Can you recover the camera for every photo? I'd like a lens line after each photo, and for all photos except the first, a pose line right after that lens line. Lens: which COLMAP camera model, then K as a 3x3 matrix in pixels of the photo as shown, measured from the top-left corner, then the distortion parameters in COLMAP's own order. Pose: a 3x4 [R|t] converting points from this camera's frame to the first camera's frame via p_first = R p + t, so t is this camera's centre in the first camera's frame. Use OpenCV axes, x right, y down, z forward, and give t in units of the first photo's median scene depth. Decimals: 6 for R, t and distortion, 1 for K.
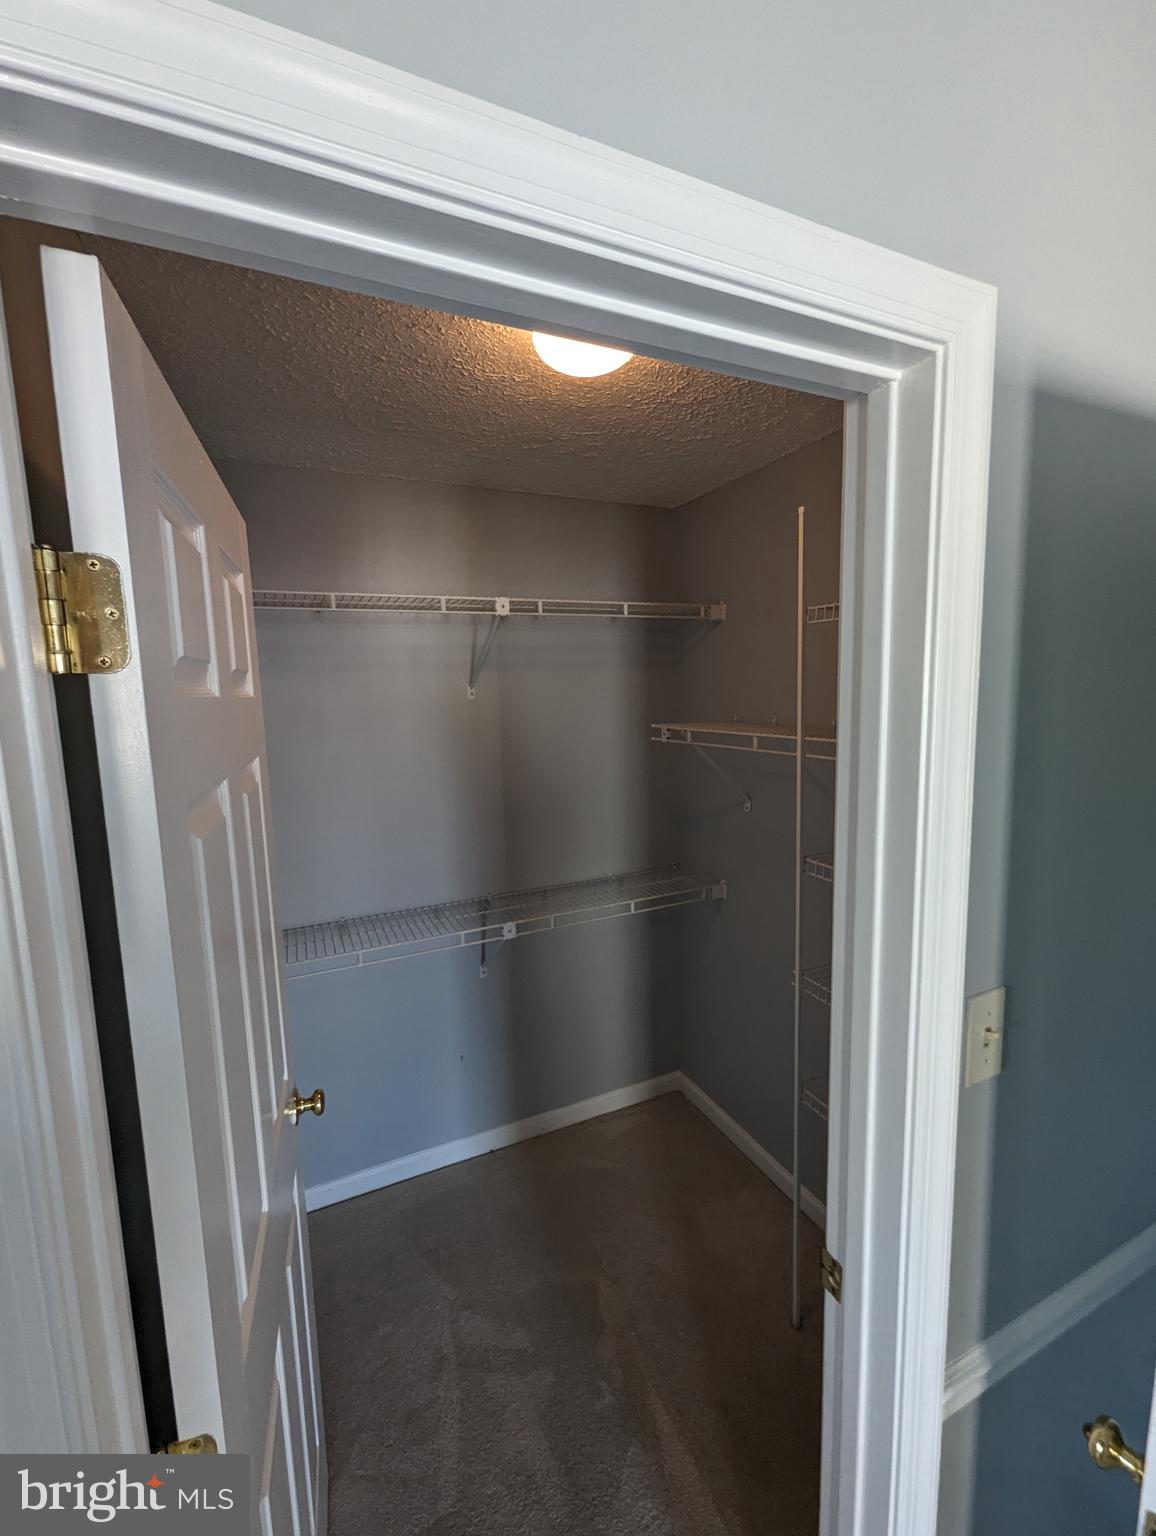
lens RADIAL K [[635.7, 0, 577.4], [0, 635.7, 765.8], [0, 0, 1]] dist [0.001268, -0.001433]
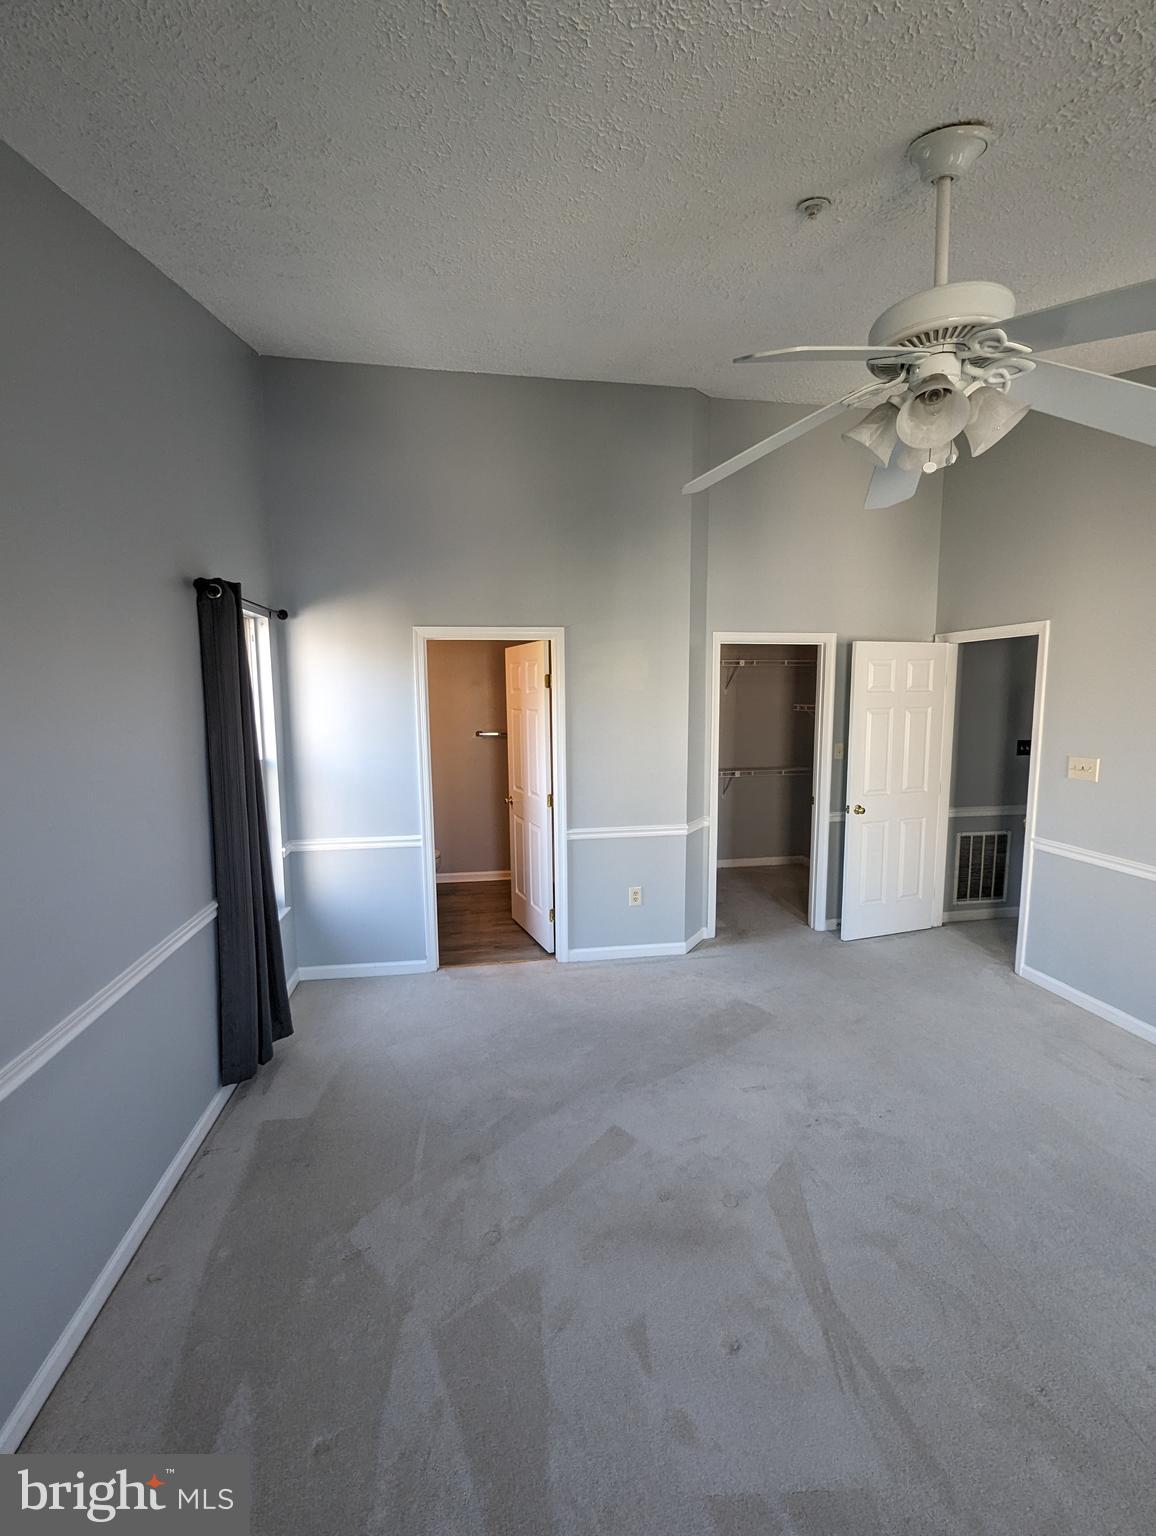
lens RADIAL K [[635.7, 0, 582.2], [0, 635.7, 768.0], [0, 0, 1]] dist [0.001268, -0.001433]
pose [[0.963037, 0.054323, -0.263835, -0.032462], [-0.056242, 0.998417, 0.000280, 0.290477], [0.263432, 0.014569, 0.964568, -2.137738]]
